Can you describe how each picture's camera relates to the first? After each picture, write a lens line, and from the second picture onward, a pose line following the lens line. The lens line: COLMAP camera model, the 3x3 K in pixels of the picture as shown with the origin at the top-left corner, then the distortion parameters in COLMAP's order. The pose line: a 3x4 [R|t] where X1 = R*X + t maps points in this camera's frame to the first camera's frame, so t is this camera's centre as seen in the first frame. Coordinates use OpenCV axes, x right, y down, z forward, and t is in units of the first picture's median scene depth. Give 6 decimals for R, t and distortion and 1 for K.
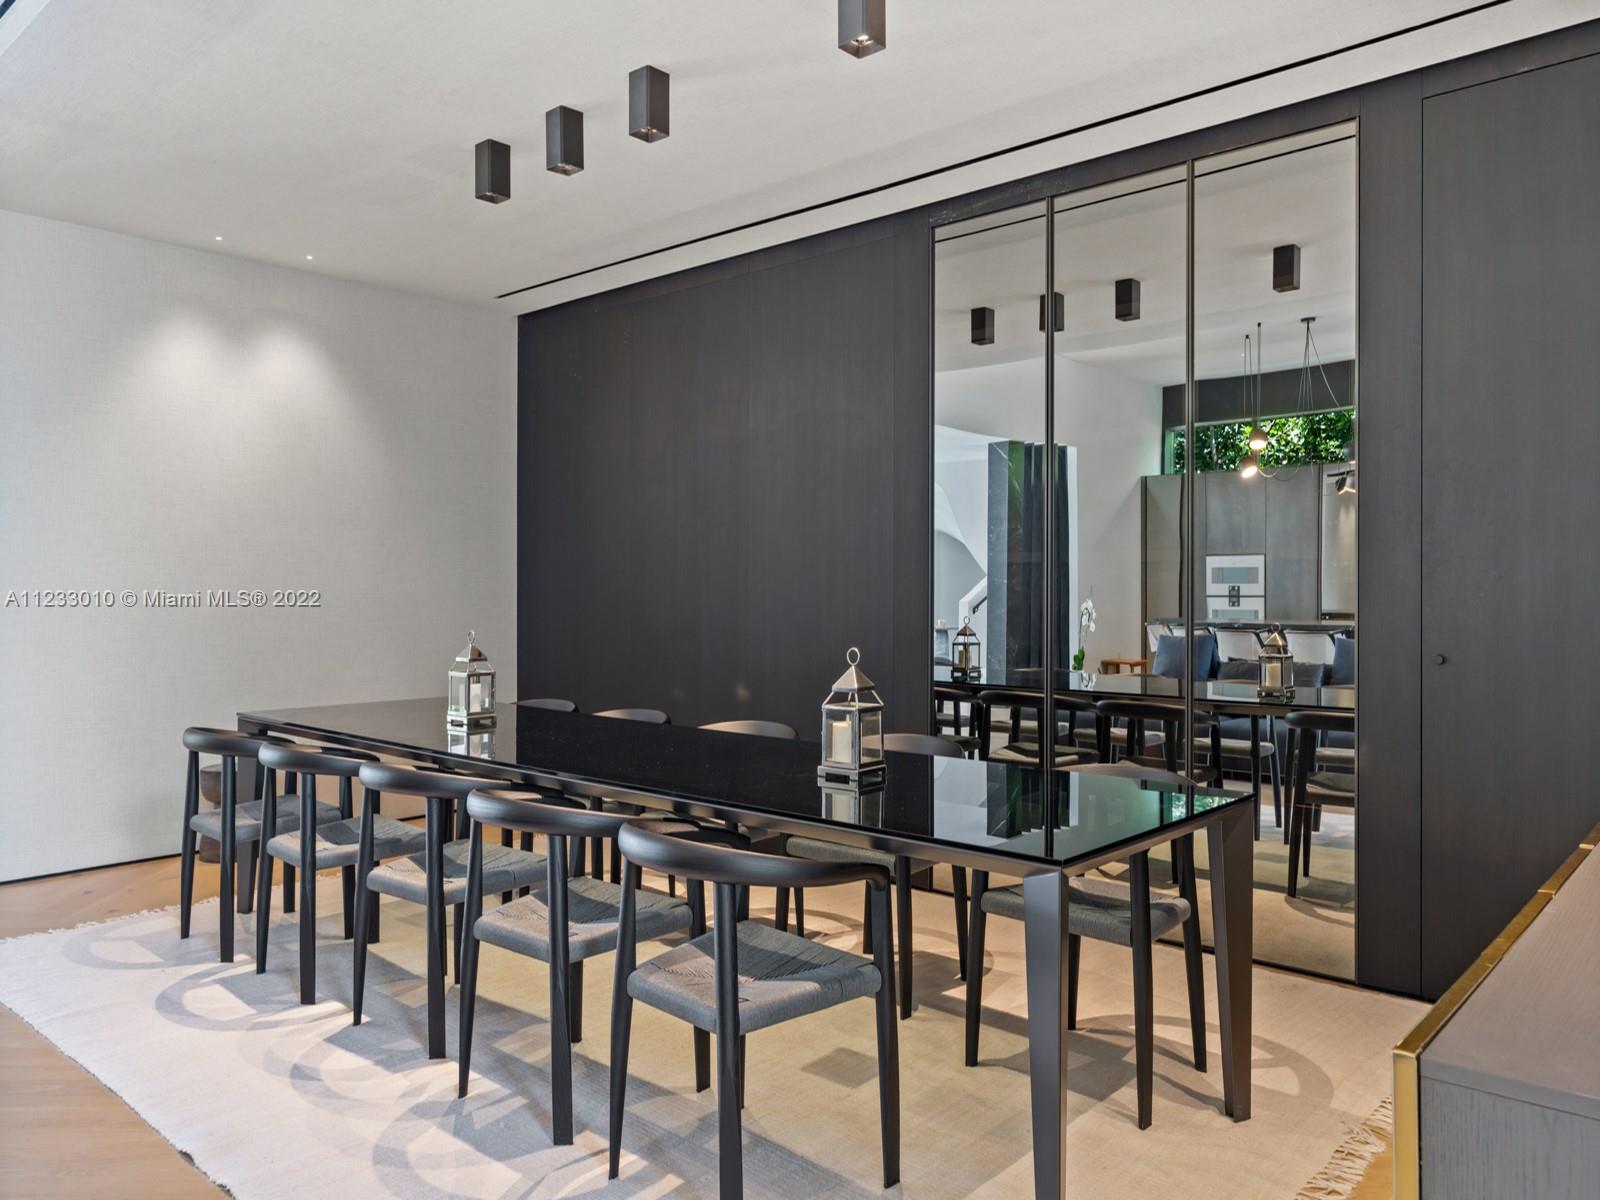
lens RADIAL K [[1129.2, 0, 800.0], [0, 1129.2, 600.0], [0, 0, 1]] dist [0.005692, 0.002213]
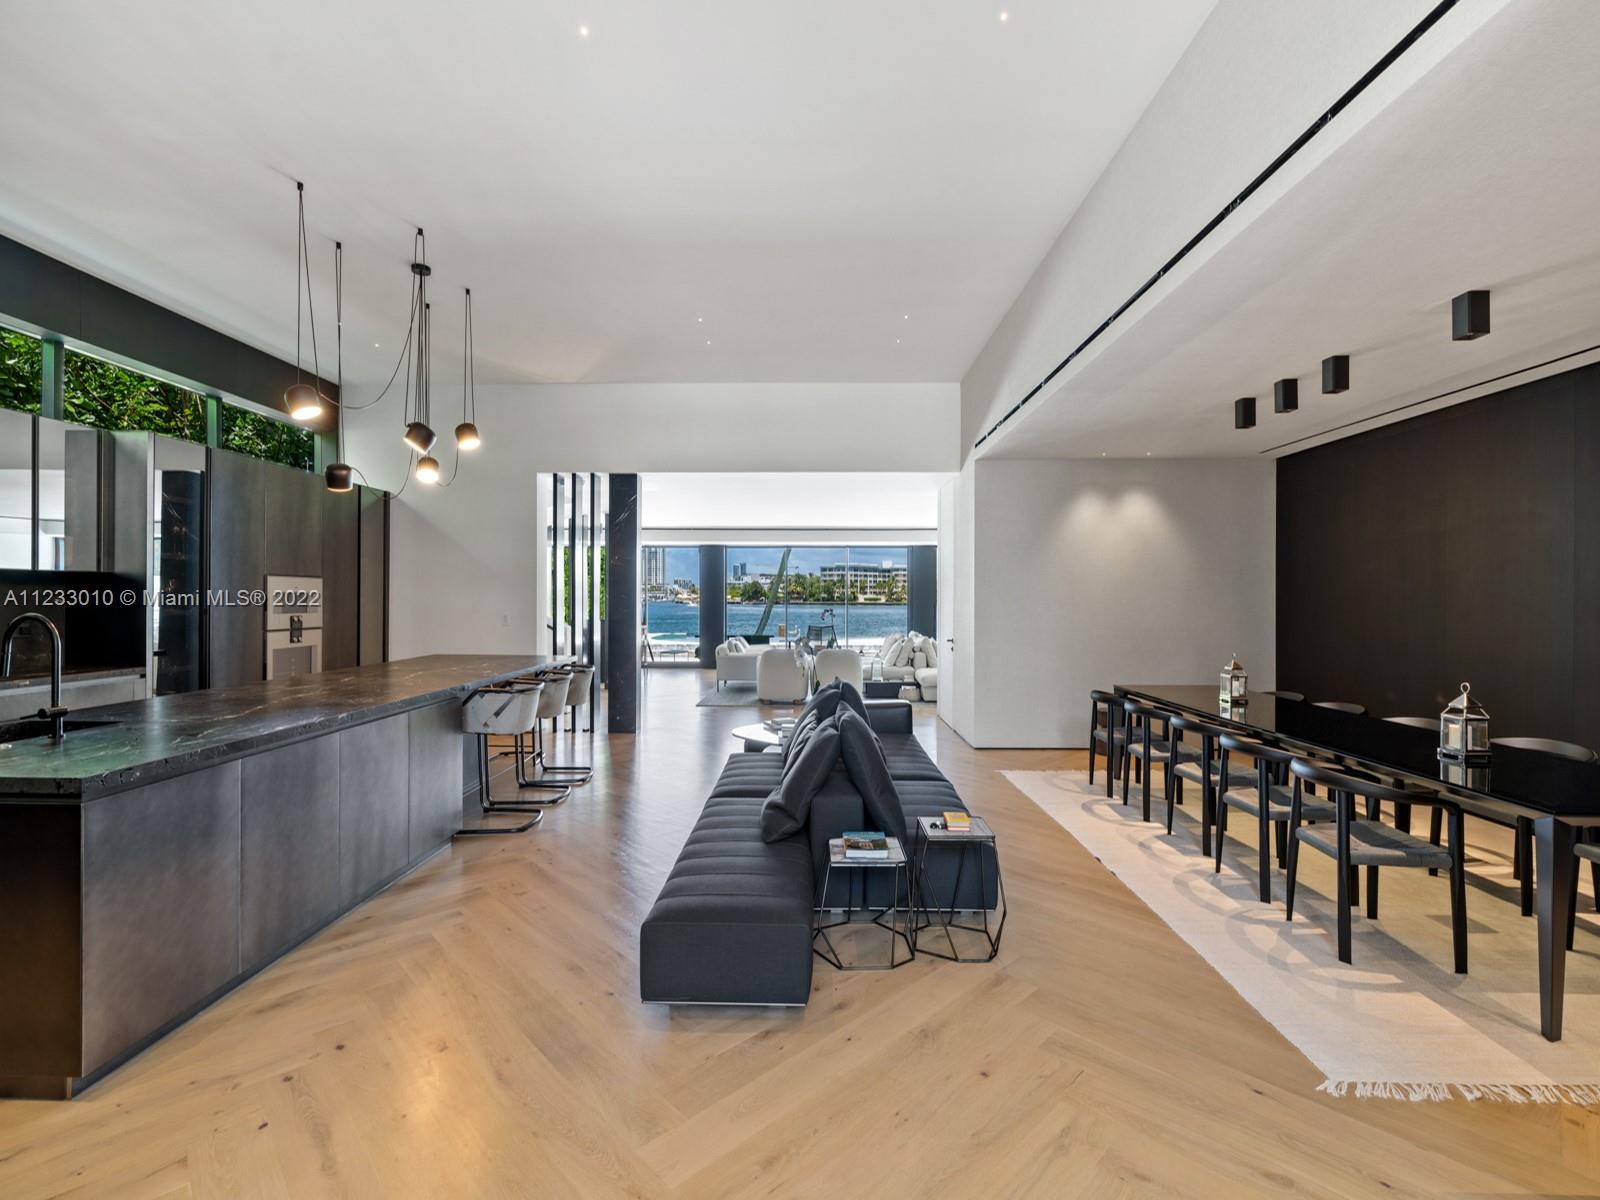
lens RADIAL K [[718.0, 0, 794.8], [0, 718.0, 595.5], [0, 0, 1]] dist [-0.001316, 0.000264]
pose [[0.644074, -0.006203, -0.764938, 0.192454], [-0.005277, 0.999907, -0.012552, -0.061479], [0.764945, 0.012121, 0.643981, -0.422733]]
